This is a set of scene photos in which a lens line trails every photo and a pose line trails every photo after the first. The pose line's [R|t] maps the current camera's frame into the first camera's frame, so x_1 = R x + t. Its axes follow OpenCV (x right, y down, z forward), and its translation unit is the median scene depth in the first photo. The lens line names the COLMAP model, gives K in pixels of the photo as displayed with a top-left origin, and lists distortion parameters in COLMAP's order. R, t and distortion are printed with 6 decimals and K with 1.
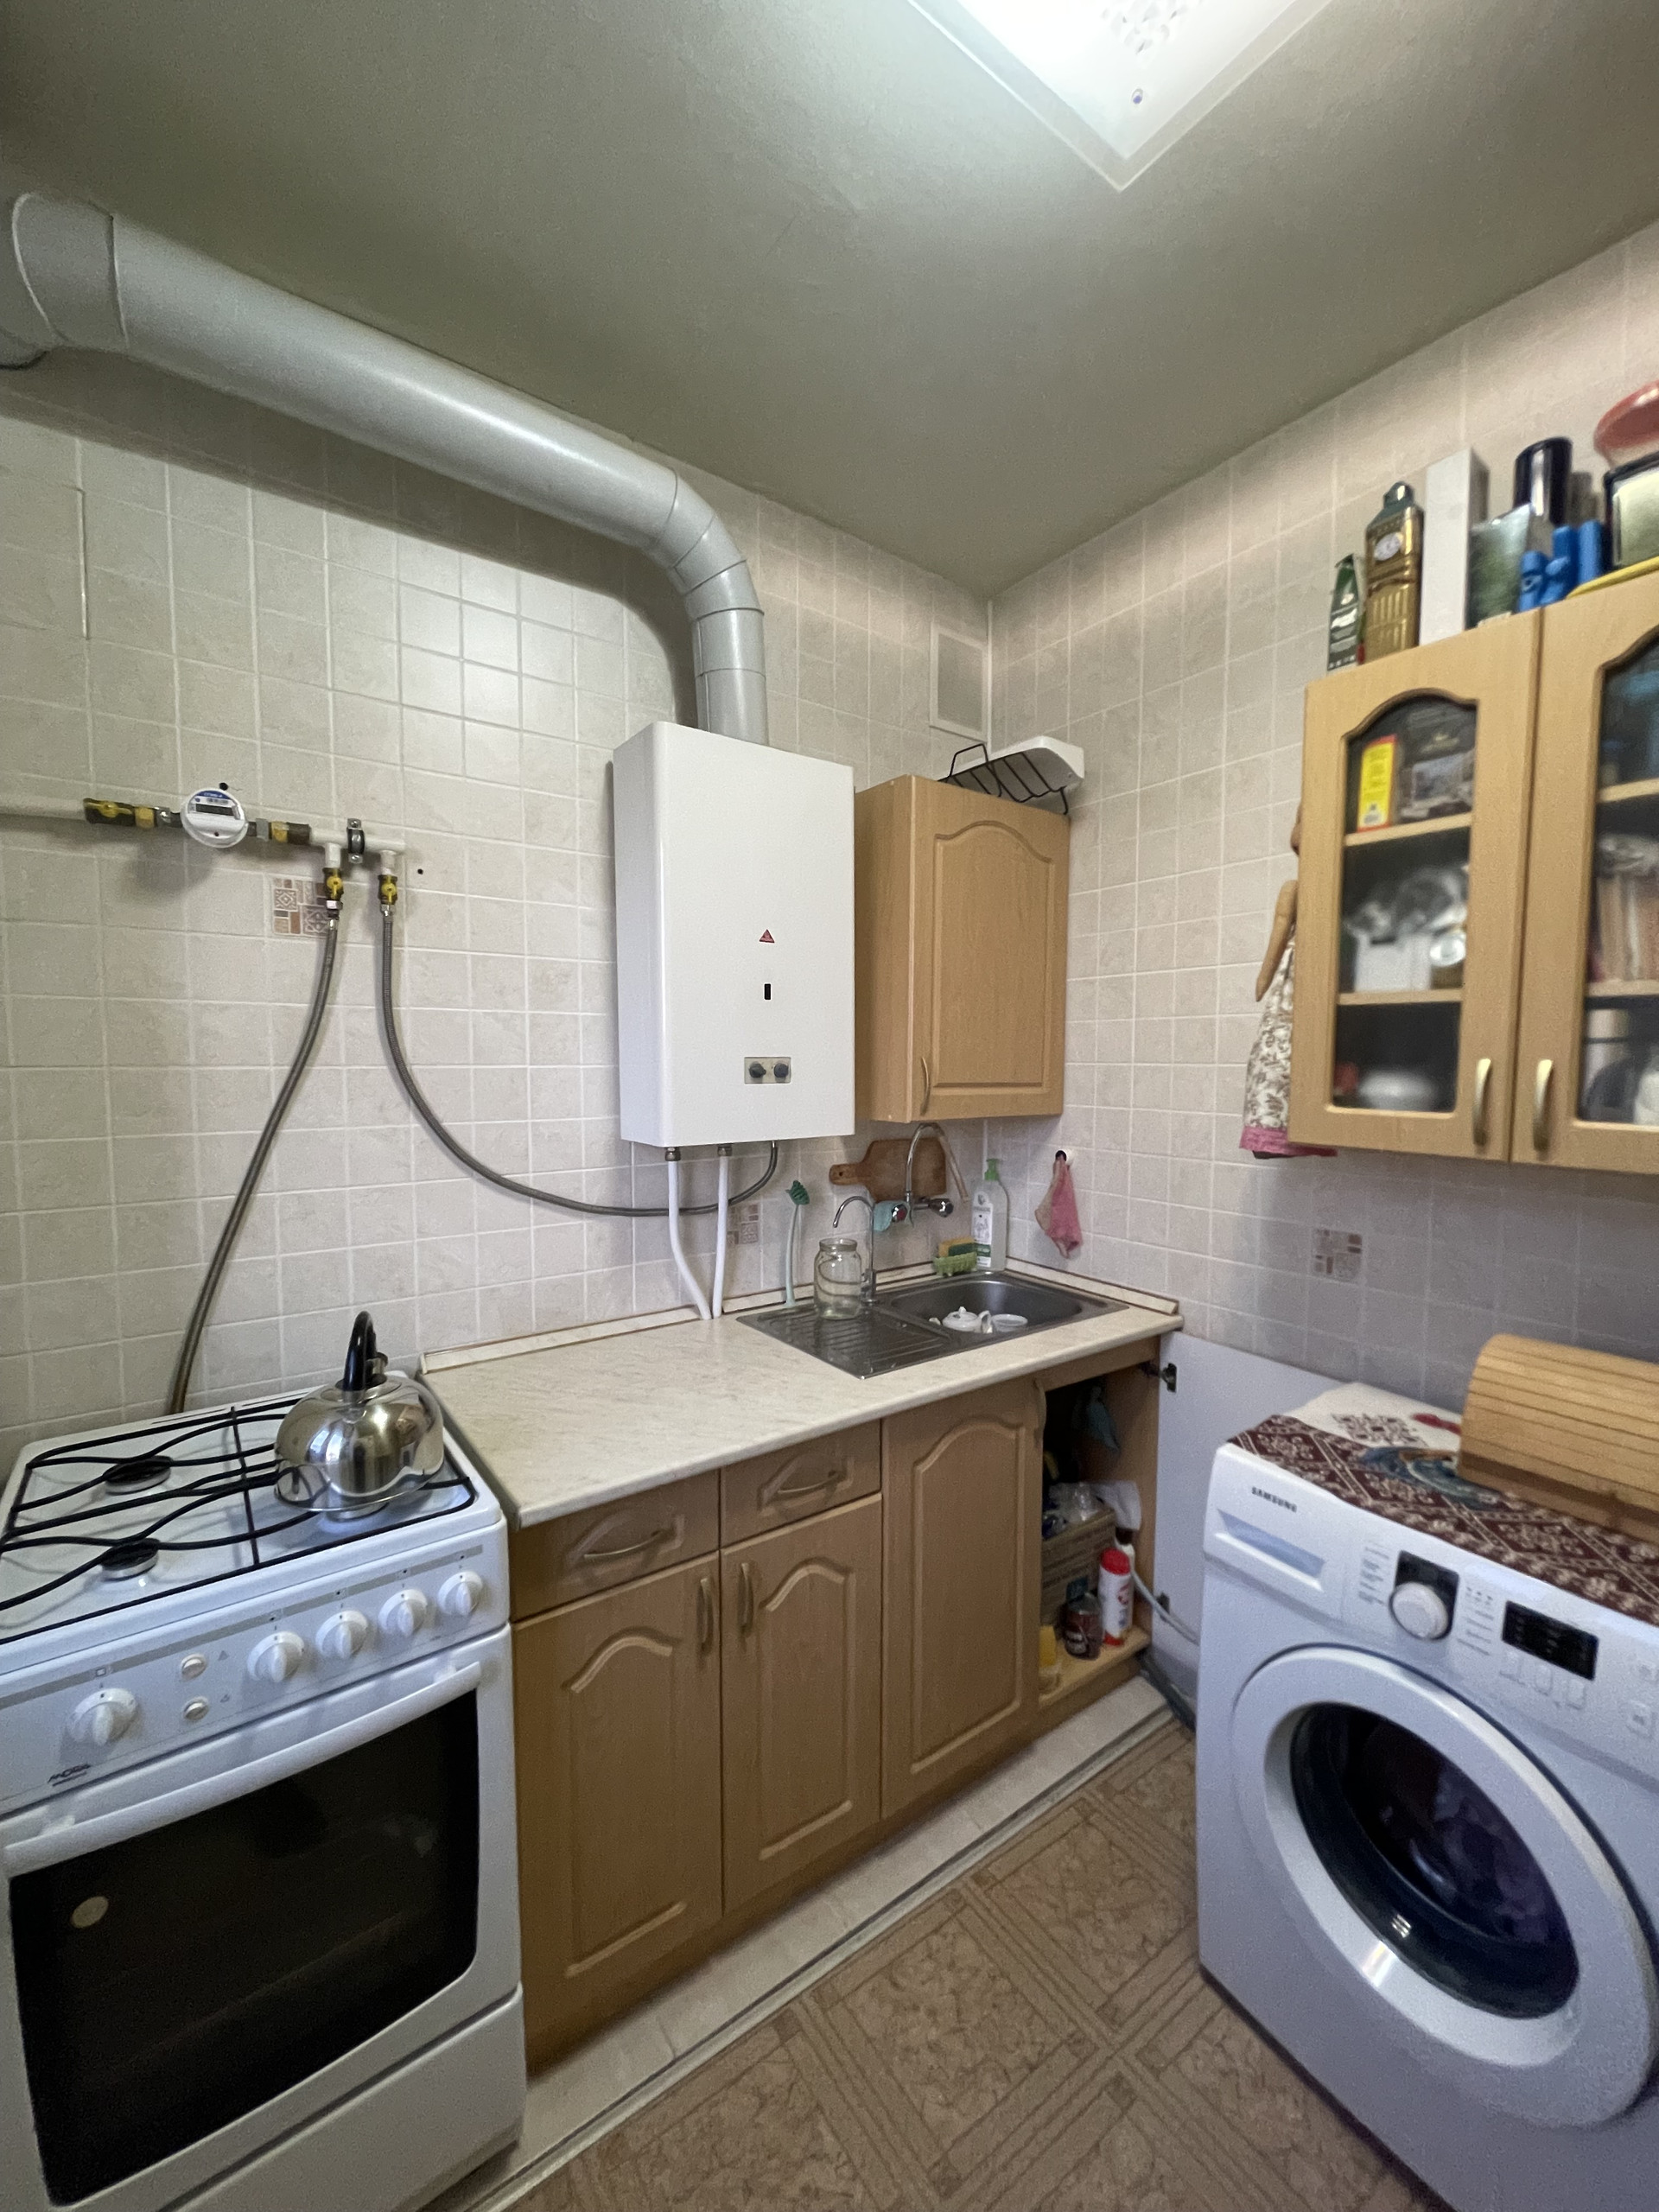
lens RADIAL K [[886.4, 0, 831.7], [0, 886.4, 1112.6], [0, 0, 1]] dist [0.002382, -0.004458]
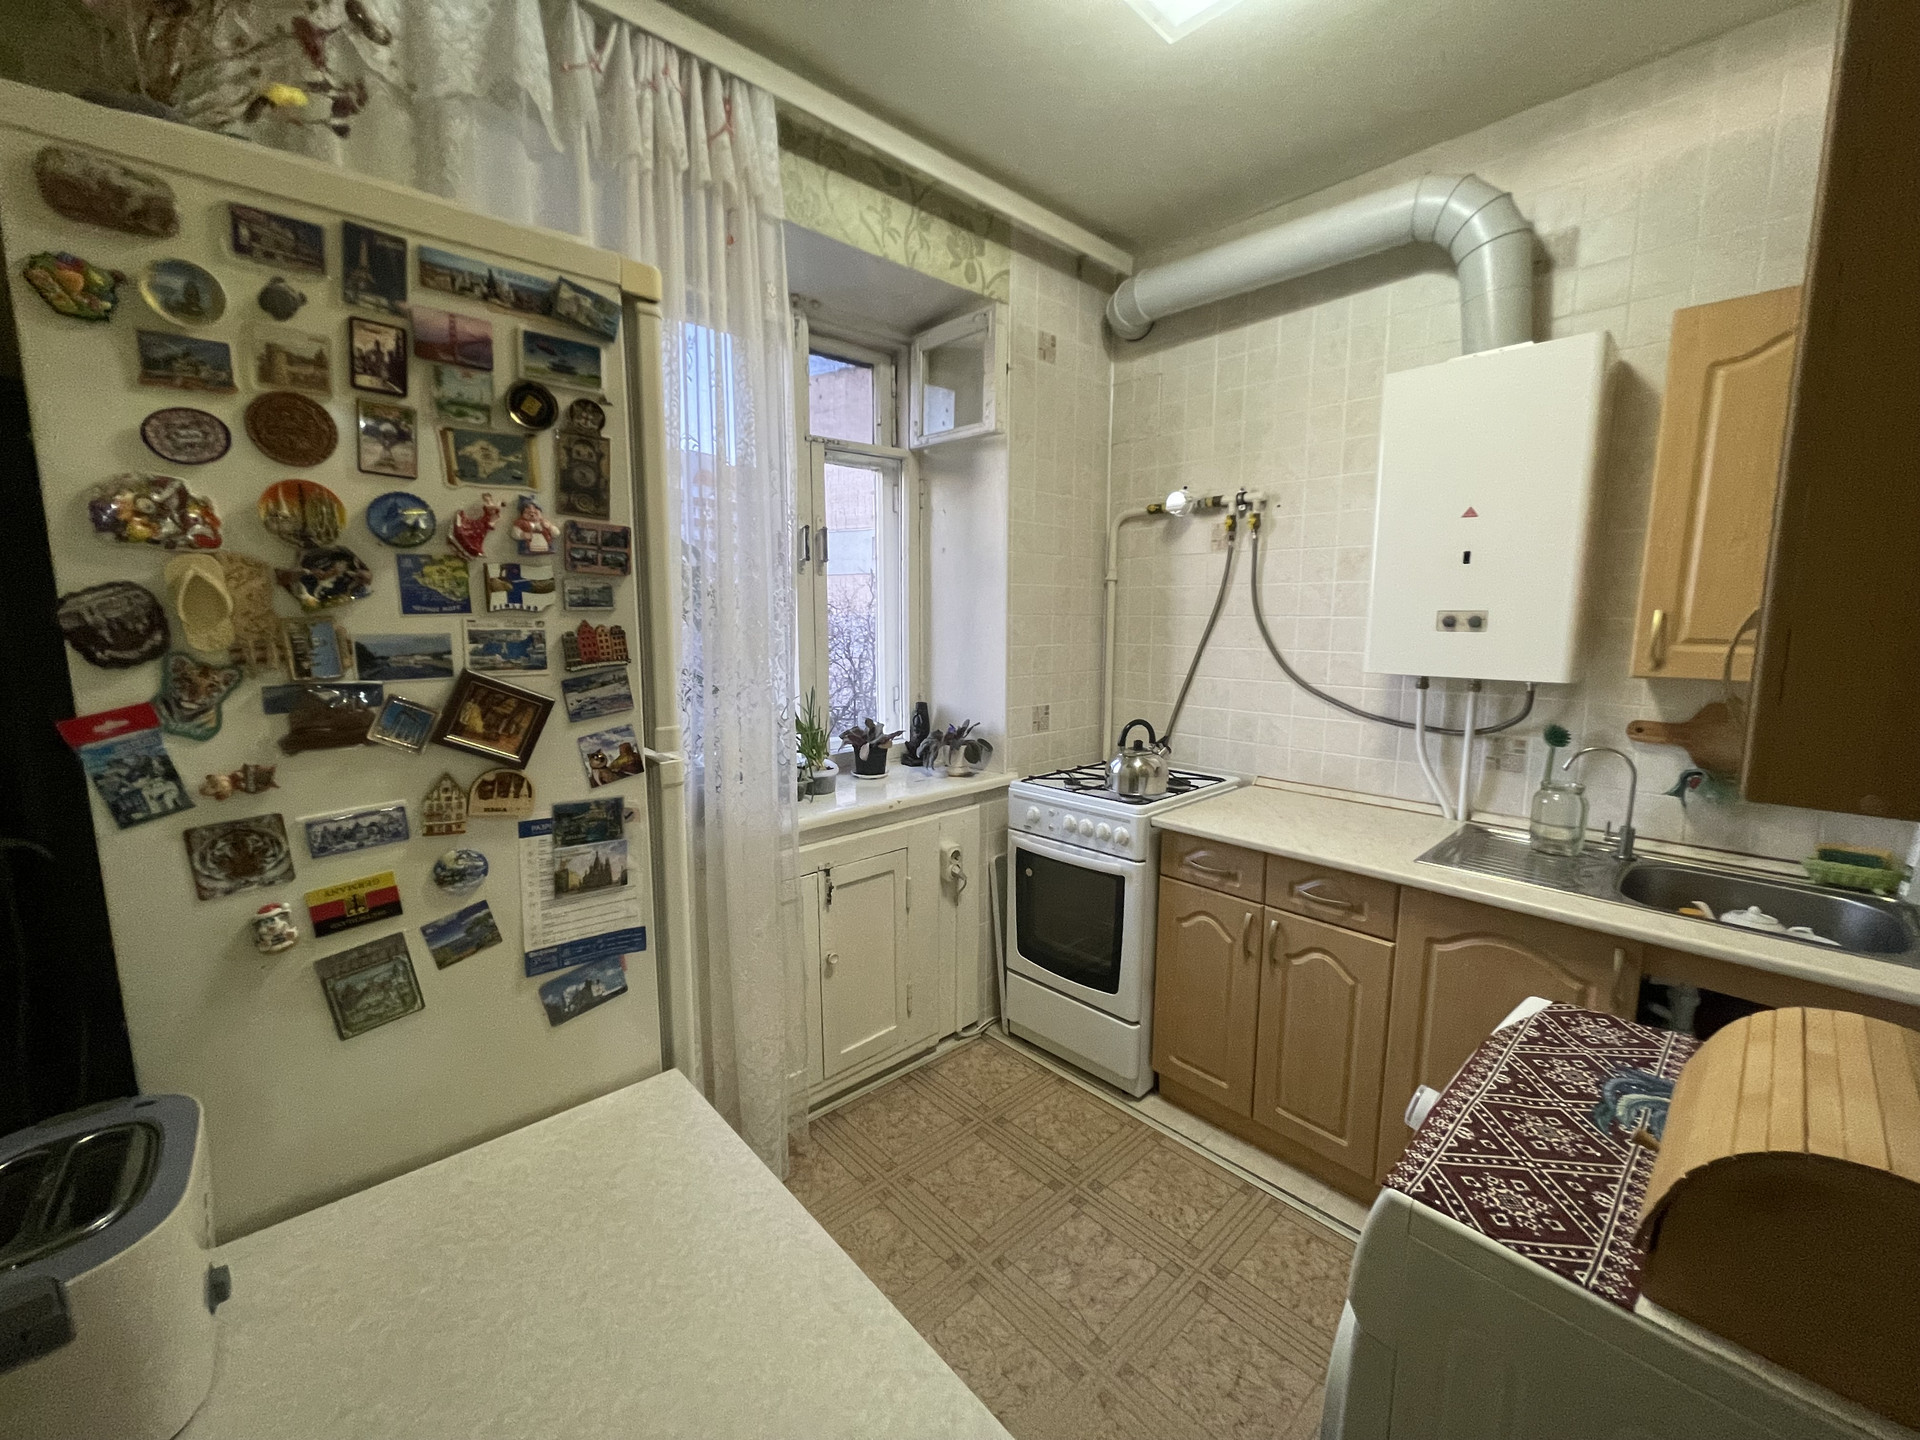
lens RADIAL K [[769.4, 0, 962.1], [0, 769.4, 709.9], [0, 0, 1]] dist [0.002382, -0.004458]
pose [[0.118704, 0.121615, -0.985454, 1.090978], [-0.066098, 0.991237, 0.114367, -0.001851], [0.990727, 0.051561, 0.125703, 0.209627]]
